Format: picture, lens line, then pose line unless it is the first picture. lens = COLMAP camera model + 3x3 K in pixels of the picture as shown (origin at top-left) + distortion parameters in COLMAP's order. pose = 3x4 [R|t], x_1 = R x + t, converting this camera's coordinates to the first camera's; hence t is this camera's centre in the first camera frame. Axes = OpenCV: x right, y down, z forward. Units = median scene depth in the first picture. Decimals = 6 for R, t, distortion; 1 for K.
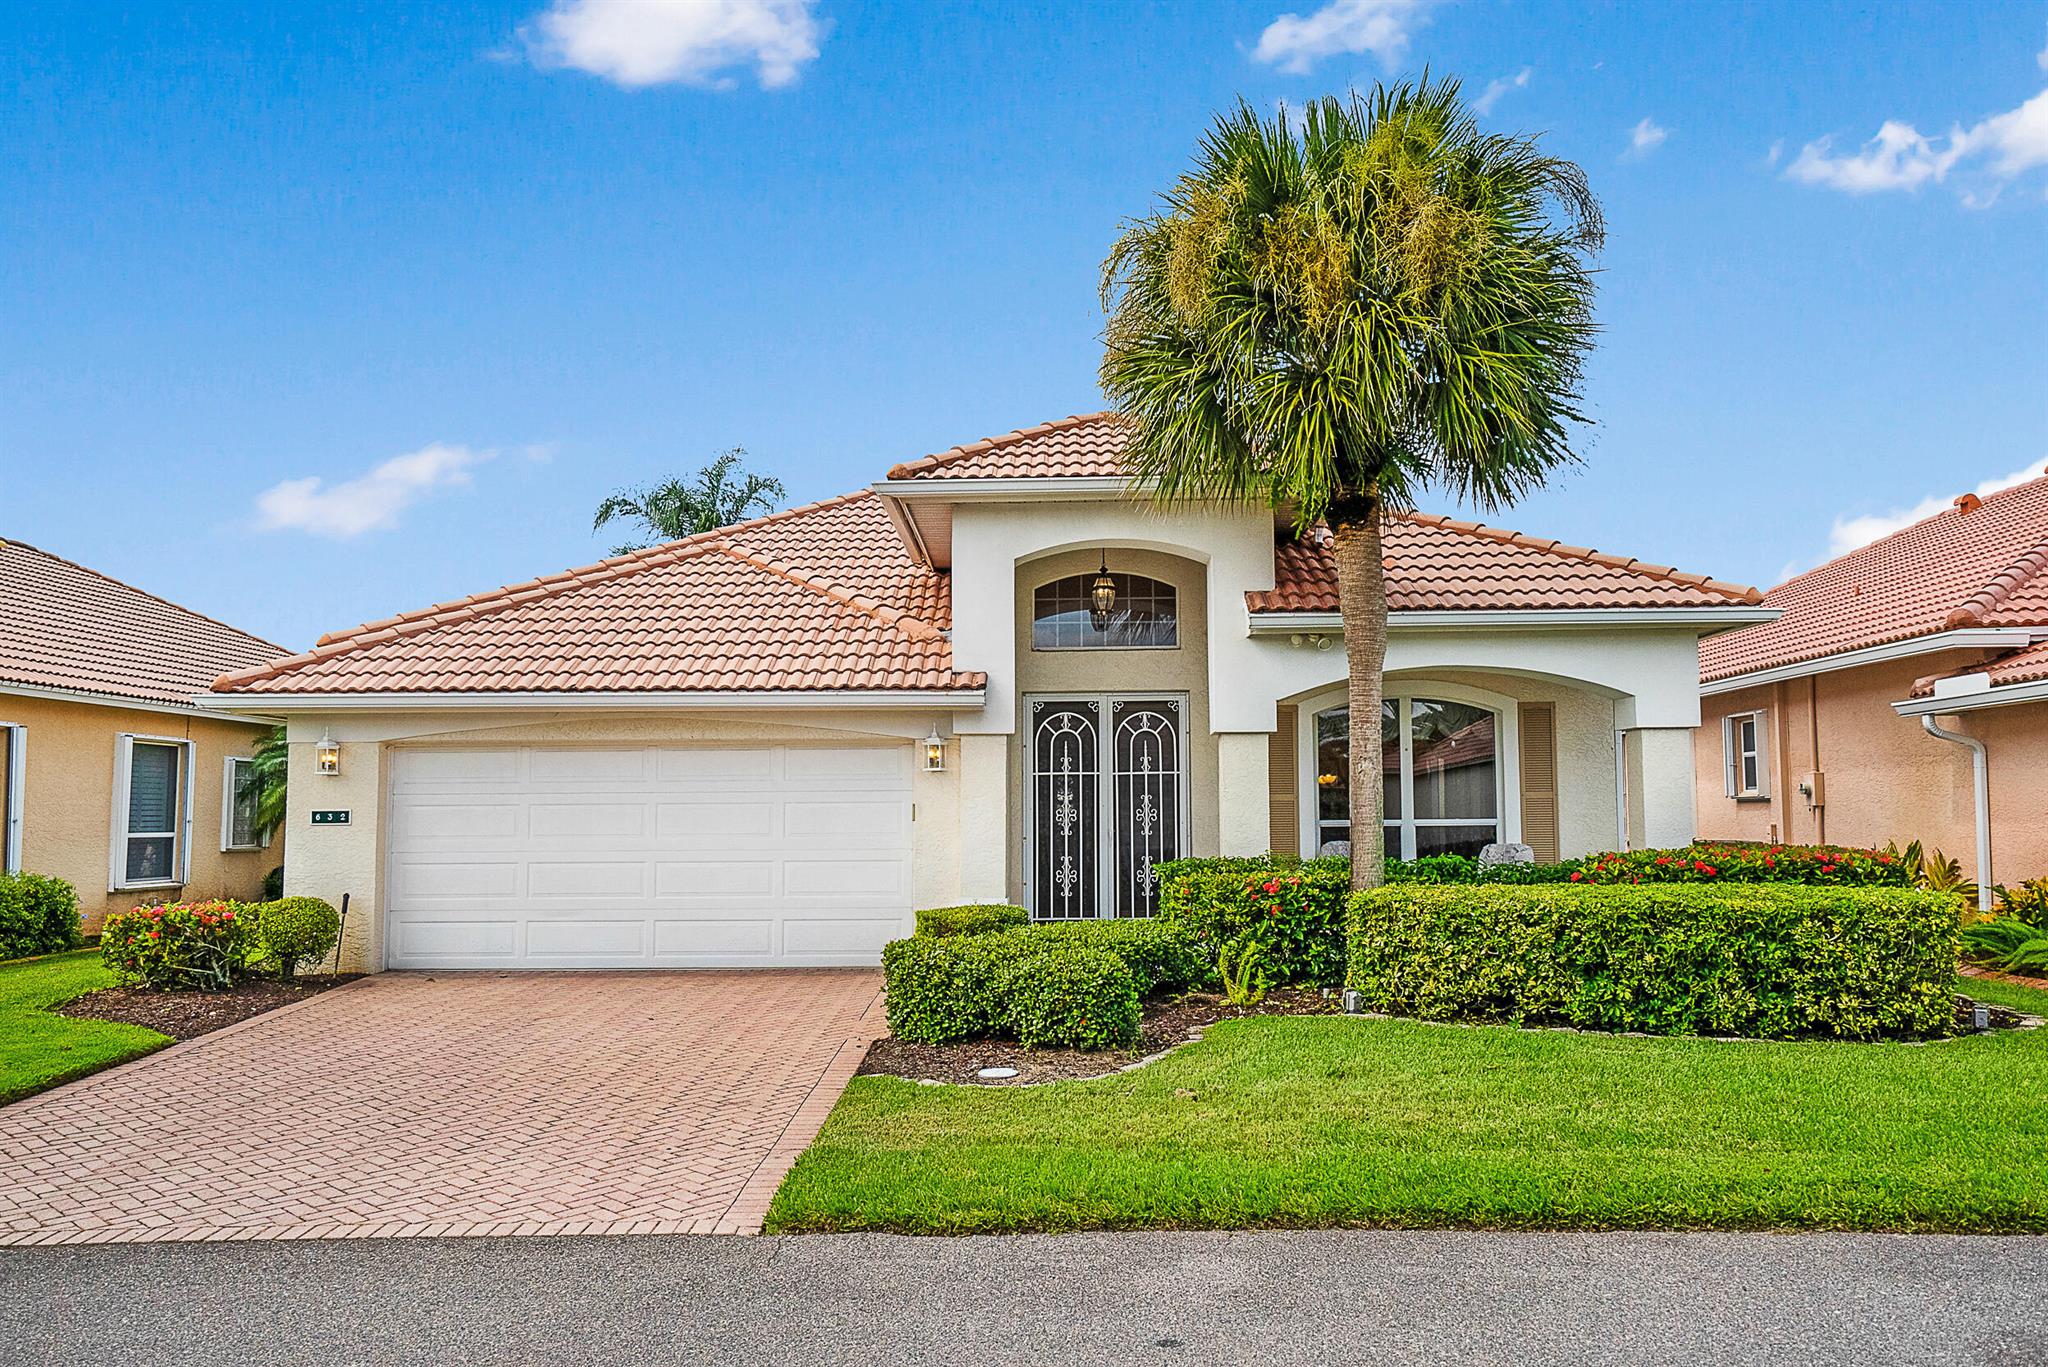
lens RADIAL K [[1554.6, 0, 1024.0], [0, 1554.6, 683.5], [0, 0, 1]] dist [0.005679, 0.004110]
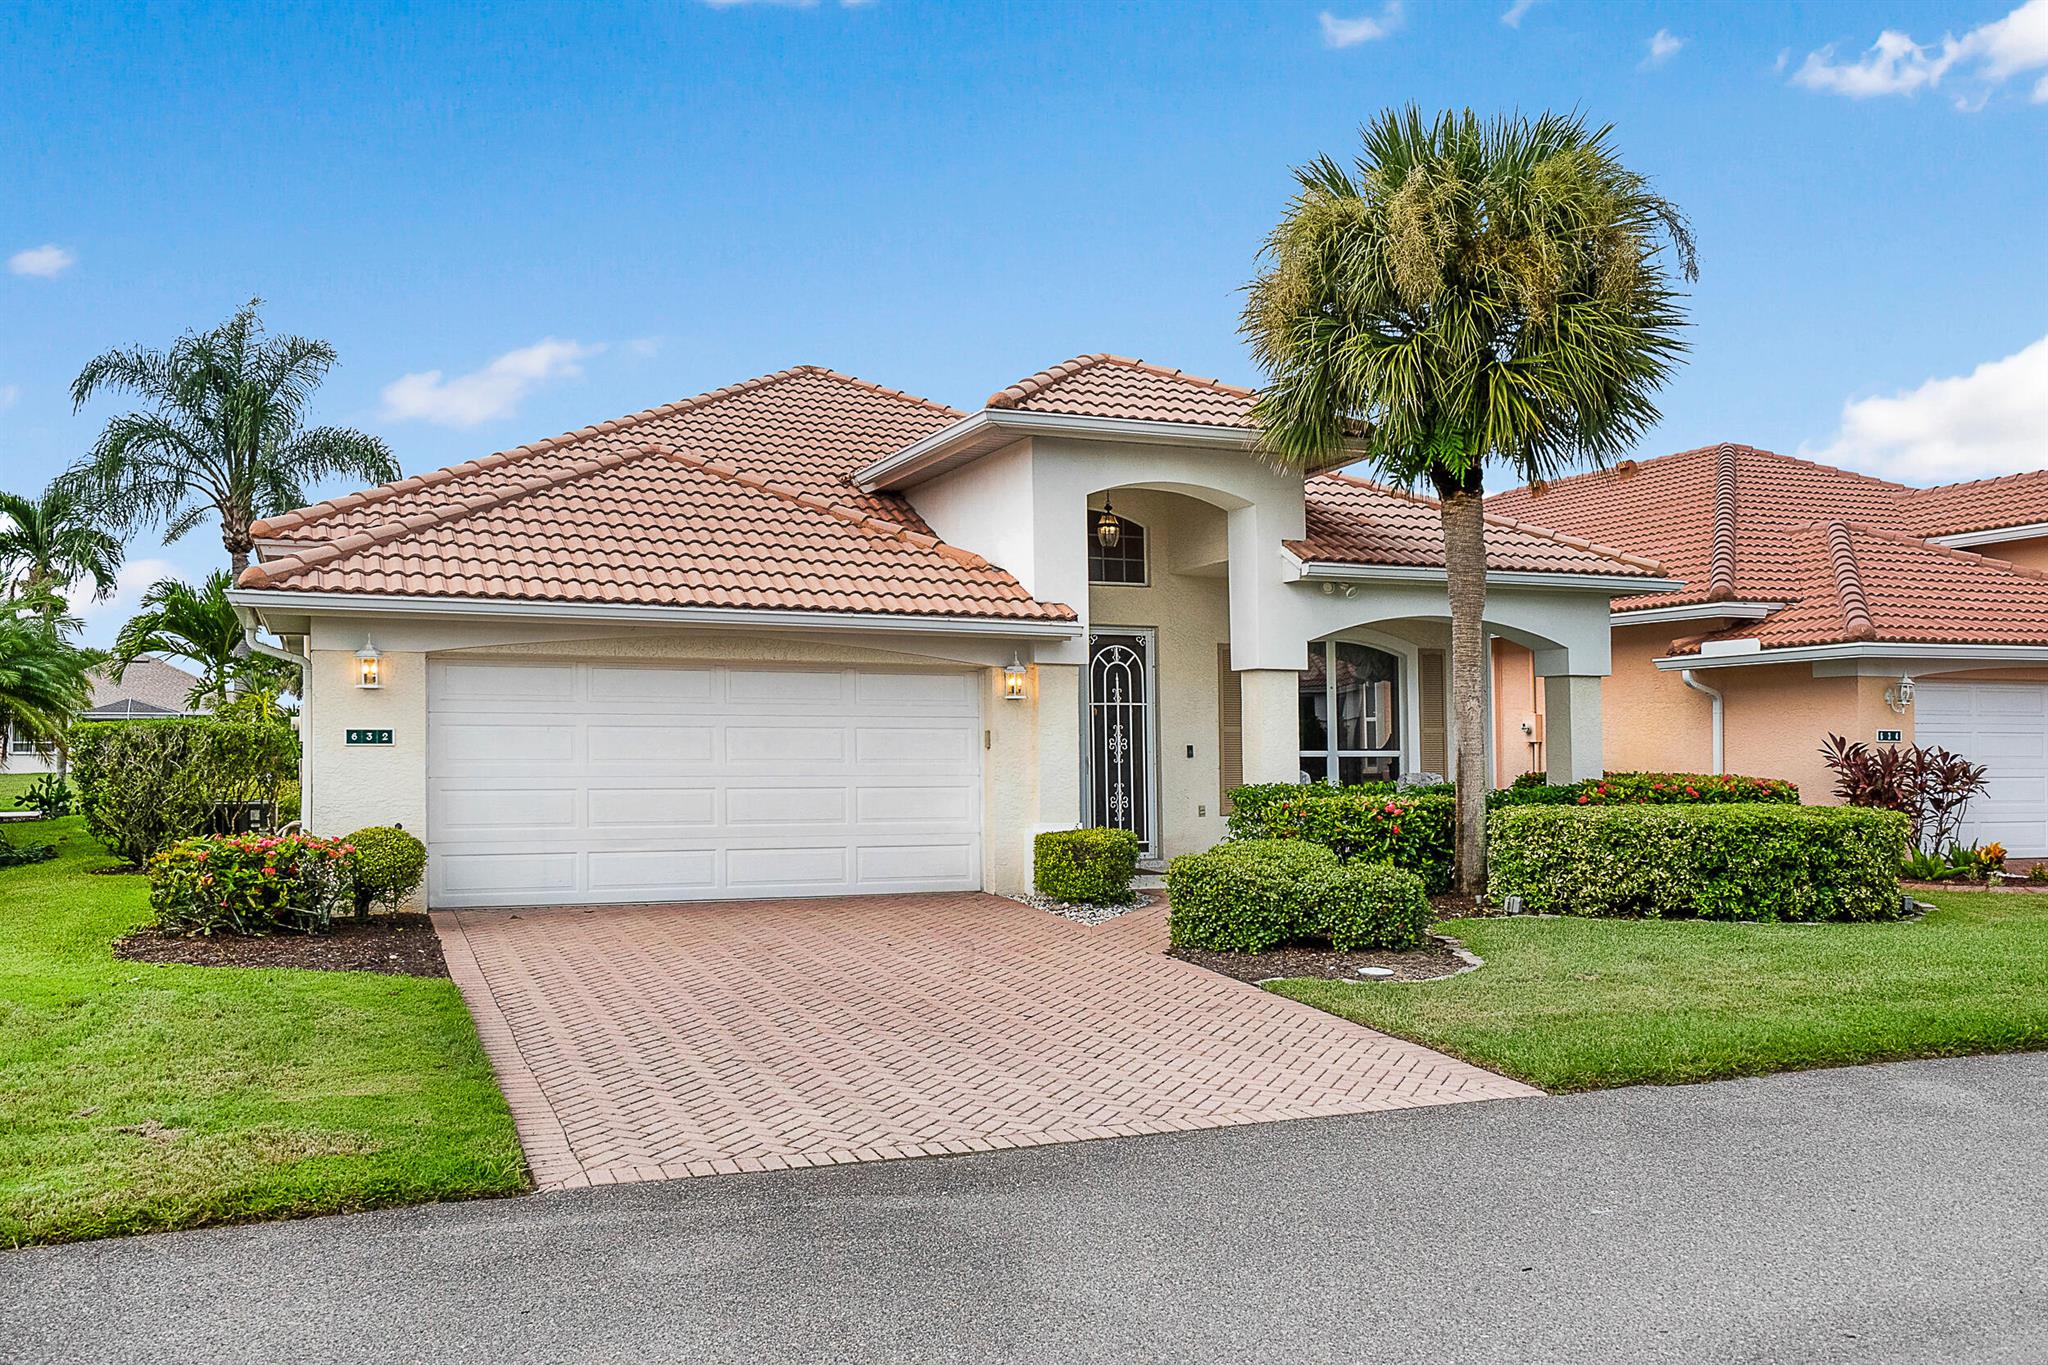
lens RADIAL K [[1648.0, 0, 1024.0], [0, 1648.0, 682.5], [0, 0, 1]] dist [0.003932, 0.004534]
pose [[0.919317, 0.025352, 0.392700, -0.477378], [-0.043555, 0.998347, 0.037512, 0.004813], [-0.391100, -0.051590, 0.918901, 0.007727]]
